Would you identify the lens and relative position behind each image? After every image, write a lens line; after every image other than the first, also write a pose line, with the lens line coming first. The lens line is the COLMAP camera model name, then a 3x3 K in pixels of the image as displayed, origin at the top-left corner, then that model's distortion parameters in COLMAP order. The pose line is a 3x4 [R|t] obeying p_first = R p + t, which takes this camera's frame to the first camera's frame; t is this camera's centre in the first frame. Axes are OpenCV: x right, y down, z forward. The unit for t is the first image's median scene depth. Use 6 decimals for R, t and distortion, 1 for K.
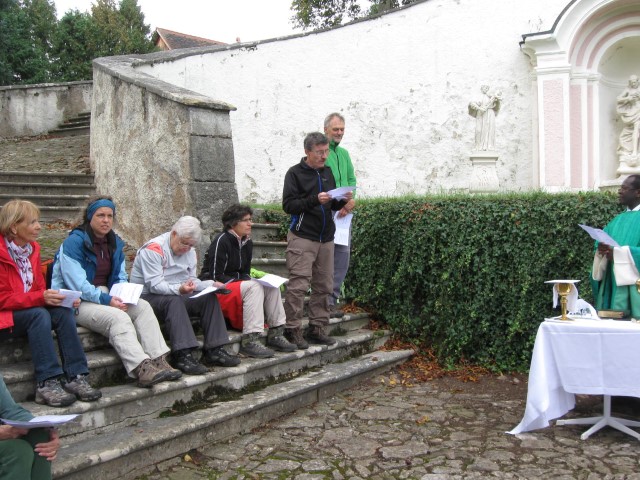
lens RADIAL K [[669.7, 0, 316.8], [0, 669.7, 240.8], [0, 0, 1]] dist [-0.112828, 0.000000]
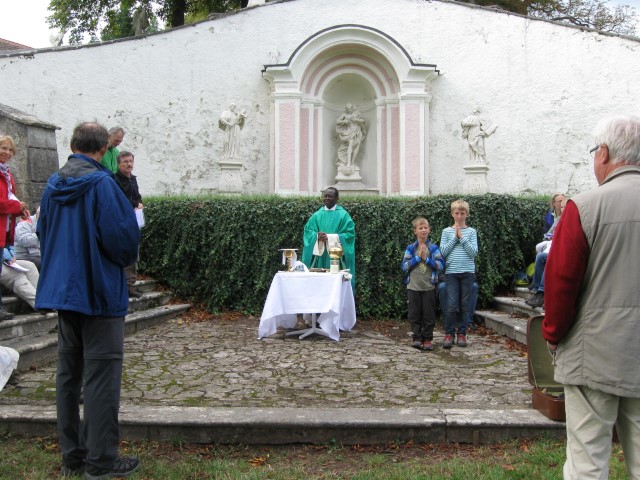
lens RADIAL K [[669.7, 0, 322.7], [0, 669.7, 233.3], [0, 0, 1]] dist [-0.112828, 0.000000]
pose [[0.921832, 0.008377, 0.387499, -0.065166], [-0.006093, 0.999956, -0.007122, 0.008748], [-0.387542, 0.004204, 0.921843, -0.189783]]
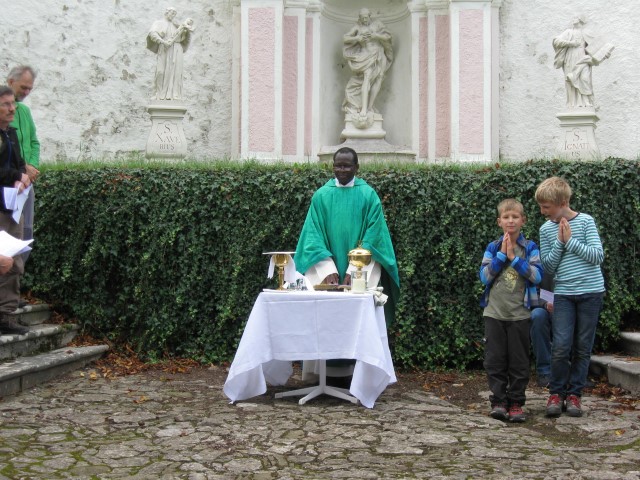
lens RADIAL K [[1114.1, 0, 331.0], [0, 1114.1, 236.0], [0, 0, 1]] dist [-0.136122, 0.000000]
pose [[0.914365, 0.004729, 0.404864, -0.072907], [-0.005820, 0.999982, 0.001465, 0.009337], [-0.404850, -0.003695, 0.914376, -0.175788]]
